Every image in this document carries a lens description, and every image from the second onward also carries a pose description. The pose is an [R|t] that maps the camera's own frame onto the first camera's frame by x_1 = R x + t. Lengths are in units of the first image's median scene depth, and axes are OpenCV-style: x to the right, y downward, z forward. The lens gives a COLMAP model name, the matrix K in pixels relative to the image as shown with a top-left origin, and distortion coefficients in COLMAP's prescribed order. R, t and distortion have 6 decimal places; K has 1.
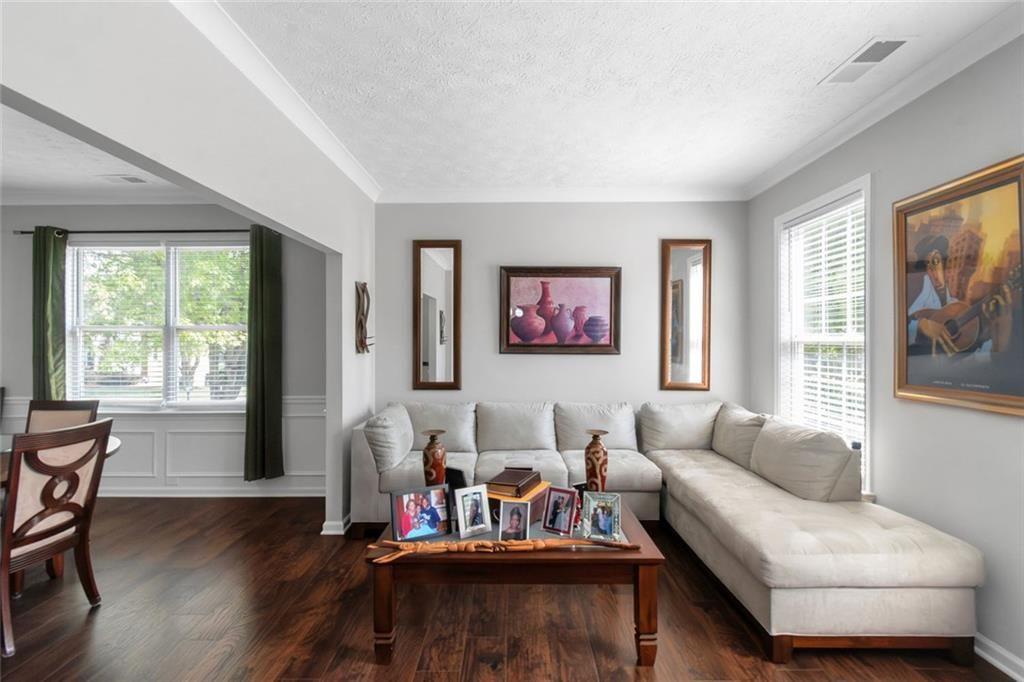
lens RADIAL K [[464.1, 0, 512.0], [0, 464.1, 341.0], [0, 0, 1]] dist [0.001984, -0.000792]
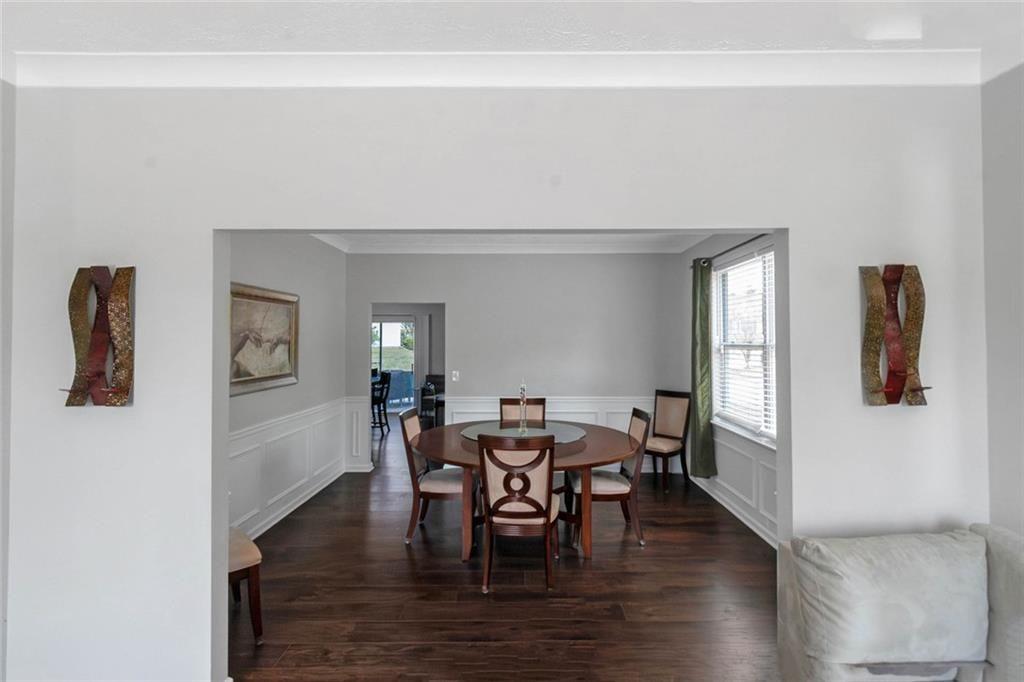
lens RADIAL K [[473.0, 0, 512.0], [0, 473.0, 341.0], [0, 0, 1]] dist [-0.019475, -0.000476]
pose [[-0.004663, 0.001484, -0.999988, 0.176007], [-0.003769, 0.999992, 0.001501, -0.040888], [0.999982, 0.003776, -0.004657, 0.558516]]
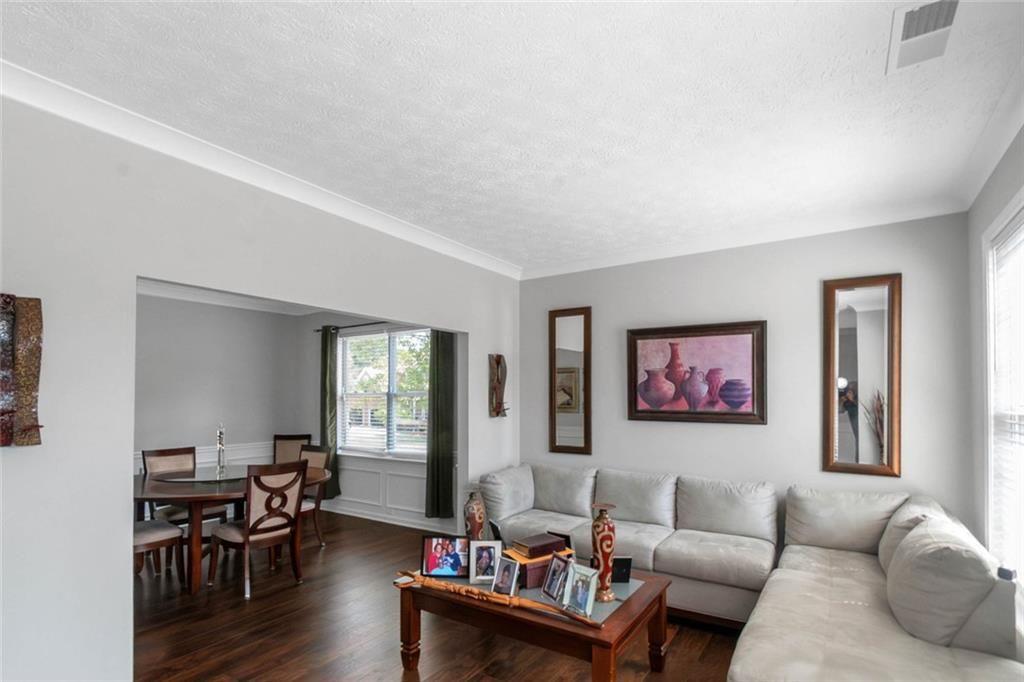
lens RADIAL K [[489.8, 0, 521.5], [0, 489.8, 395.0], [0, 0, 1]] dist [0.001755, -0.000421]
pose [[0.849105, -0.002997, -0.528215, 0.338662], [-0.001376, 0.999968, -0.007884, -0.017189], [0.528222, 0.007421, 0.849074, 0.018244]]
